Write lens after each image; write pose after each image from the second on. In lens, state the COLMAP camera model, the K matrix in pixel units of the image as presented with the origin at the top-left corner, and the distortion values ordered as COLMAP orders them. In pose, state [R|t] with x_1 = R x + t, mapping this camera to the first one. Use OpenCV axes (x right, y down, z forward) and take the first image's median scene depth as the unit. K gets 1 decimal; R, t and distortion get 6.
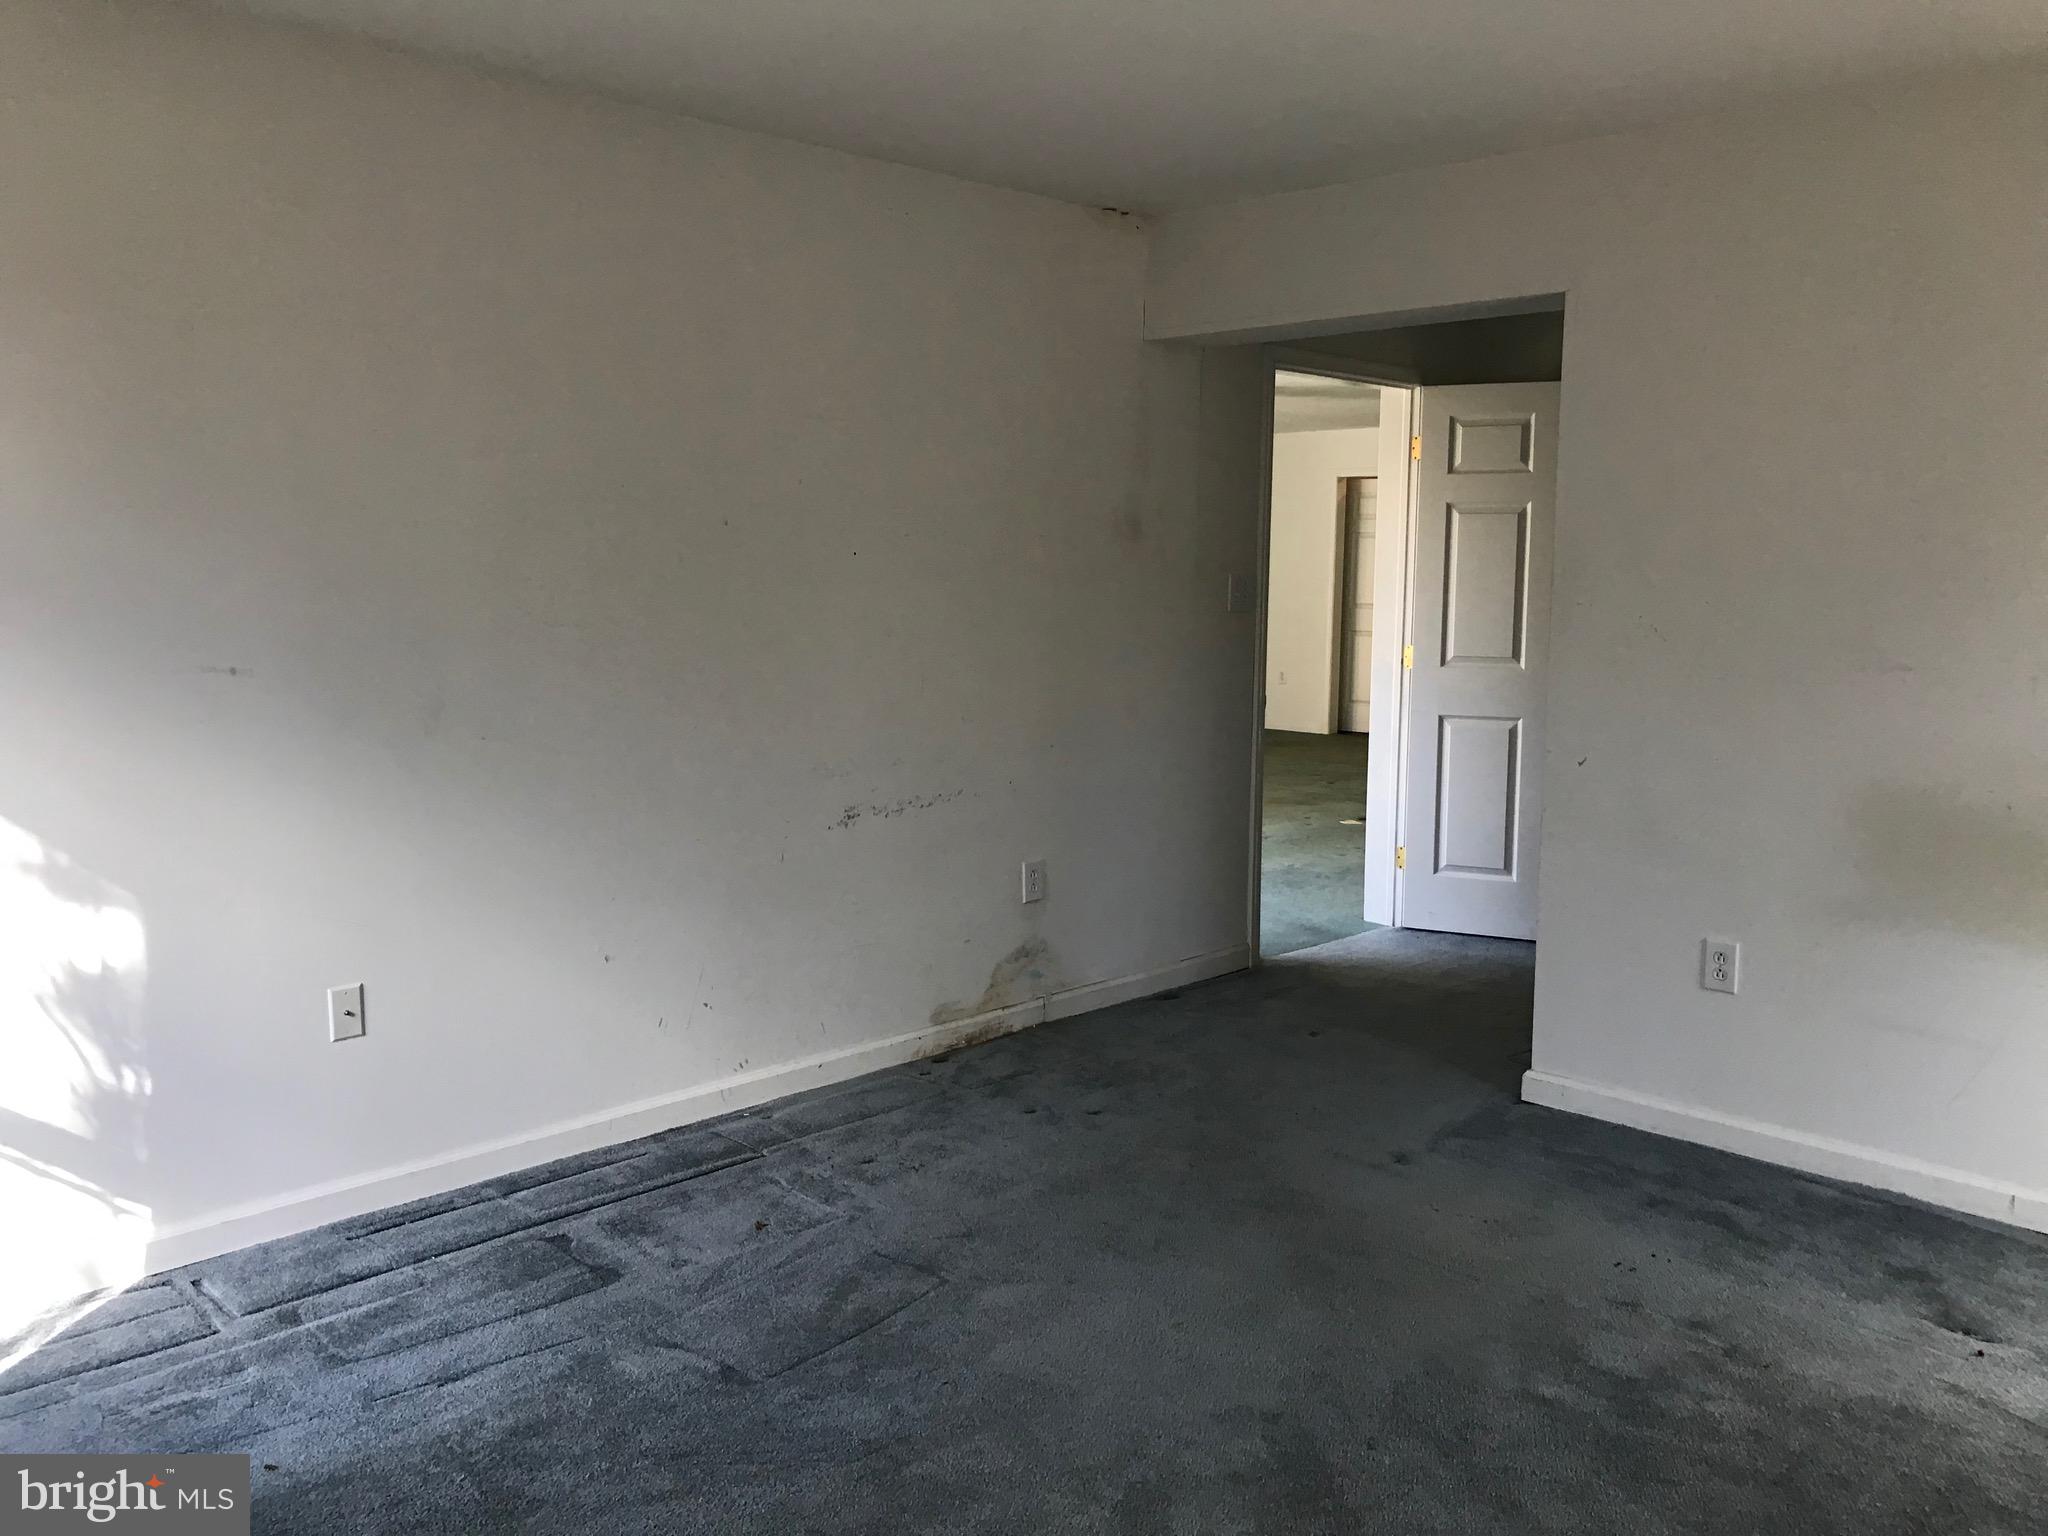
lens RADIAL K [[1654.7, 0, 1006.4], [0, 1654.7, 744.5], [0, 0, 1]] dist [0.001389, -0.000727]
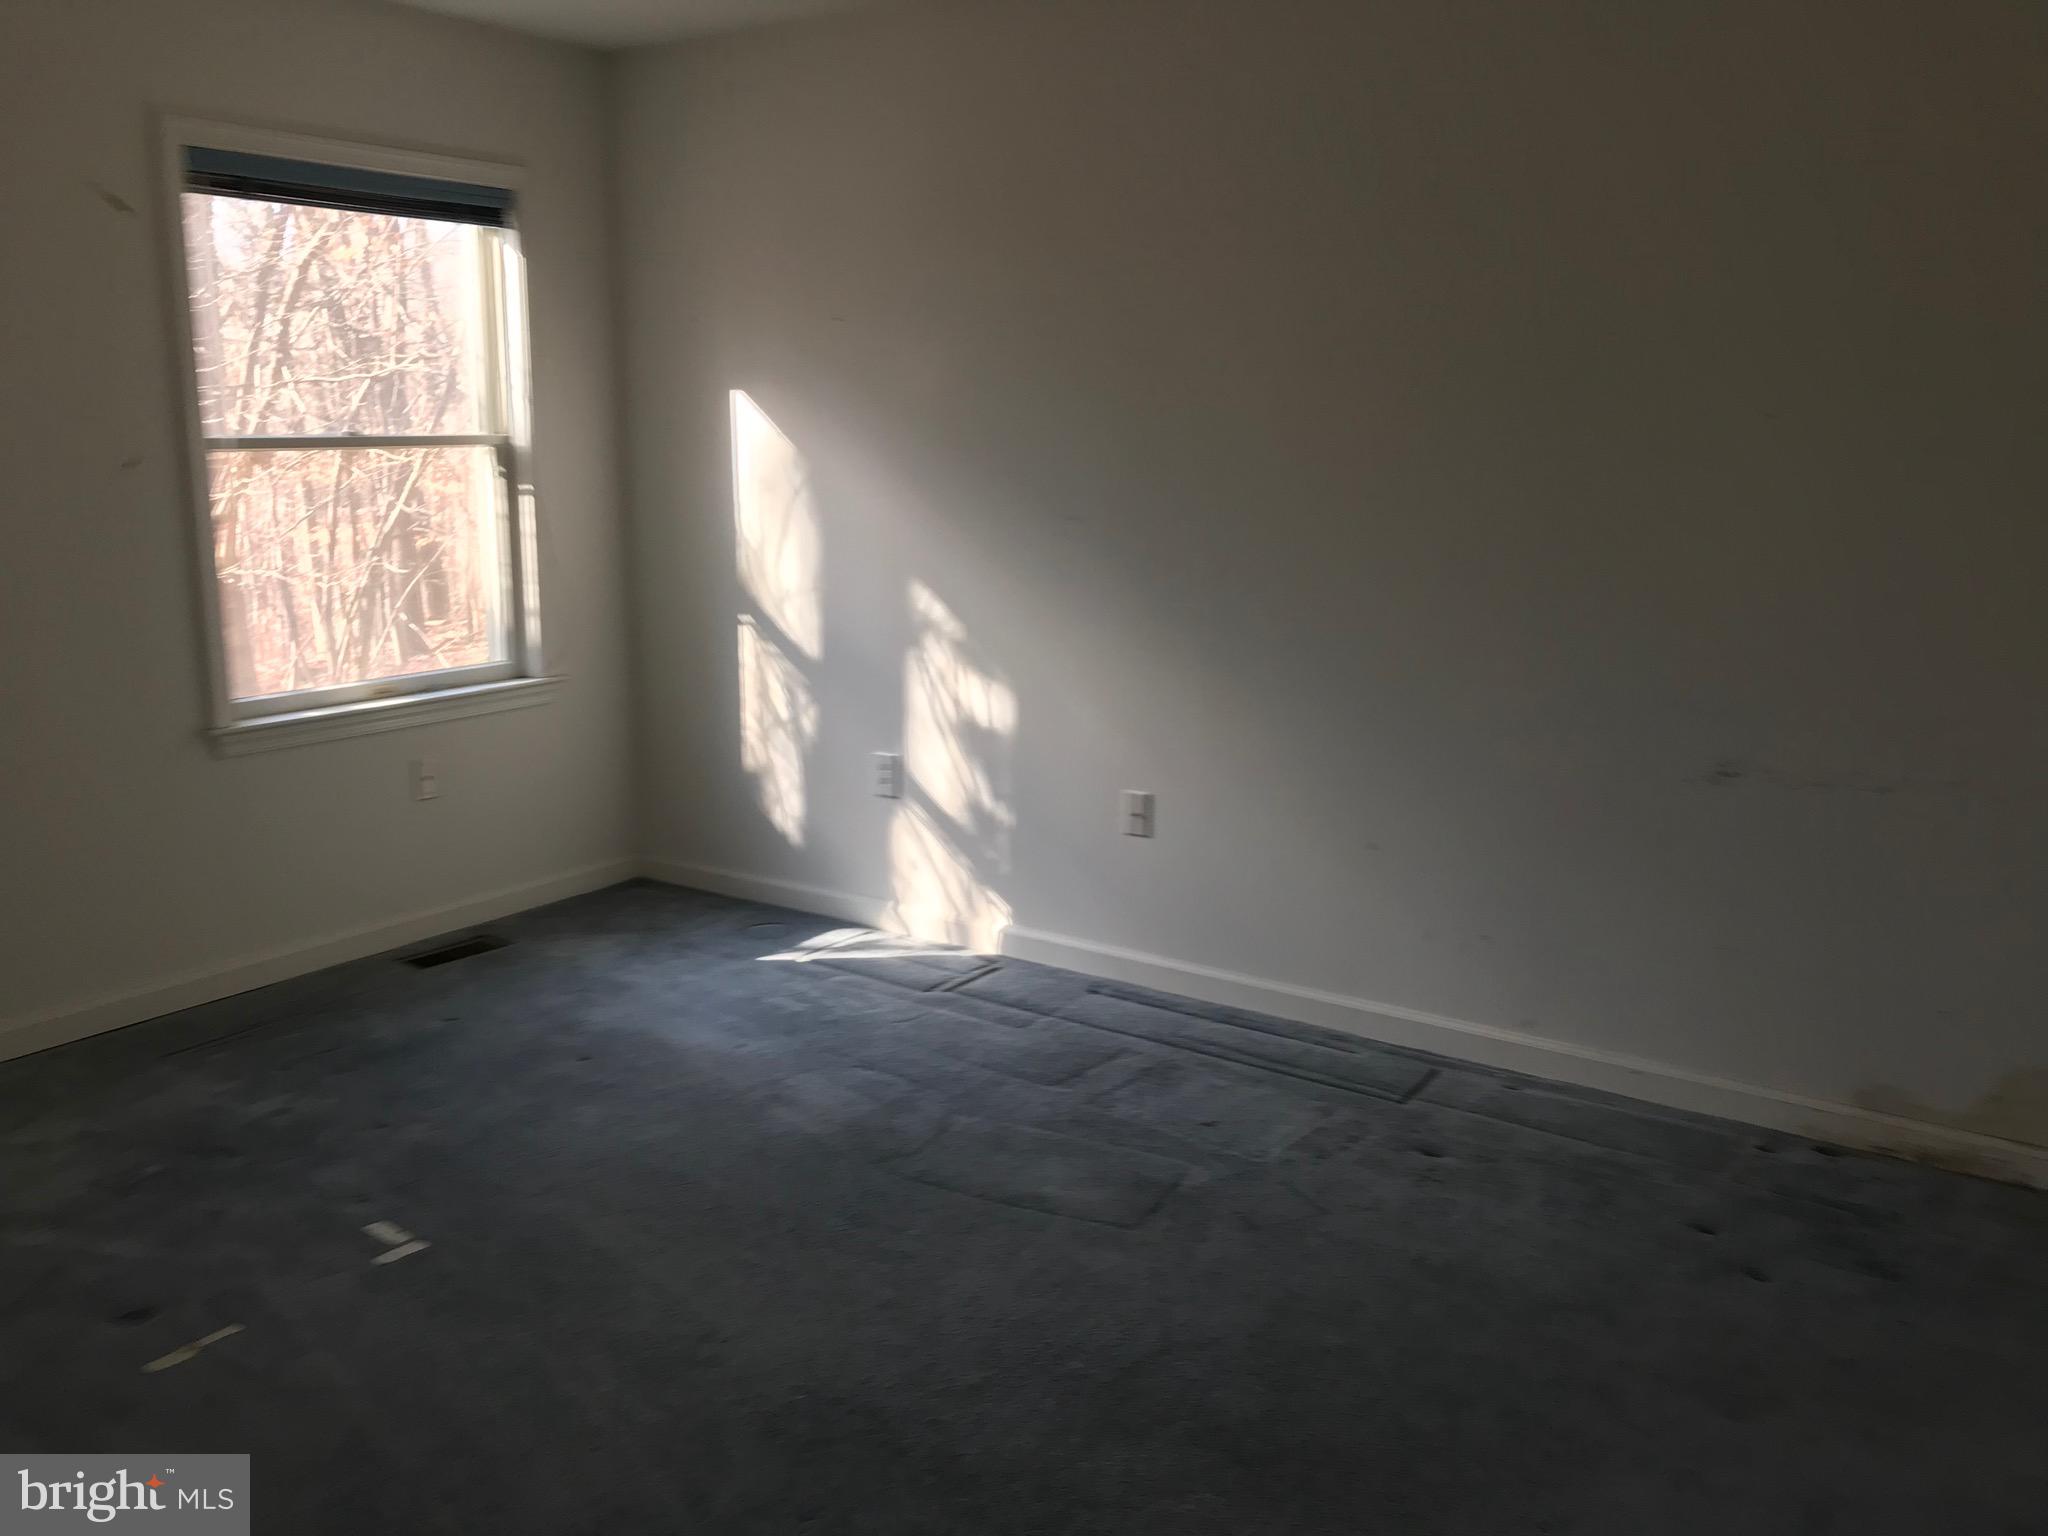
lens RADIAL K [[1654.7, 0, 1006.4], [0, 1654.7, 744.5], [0, 0, 1]] dist [0.001389, -0.000727]
pose [[0.174985, 0.190850, -0.965897, 0.673275], [-0.108151, 0.978822, 0.173811, -0.075879], [0.978613, 0.074048, 0.191919, 0.641181]]
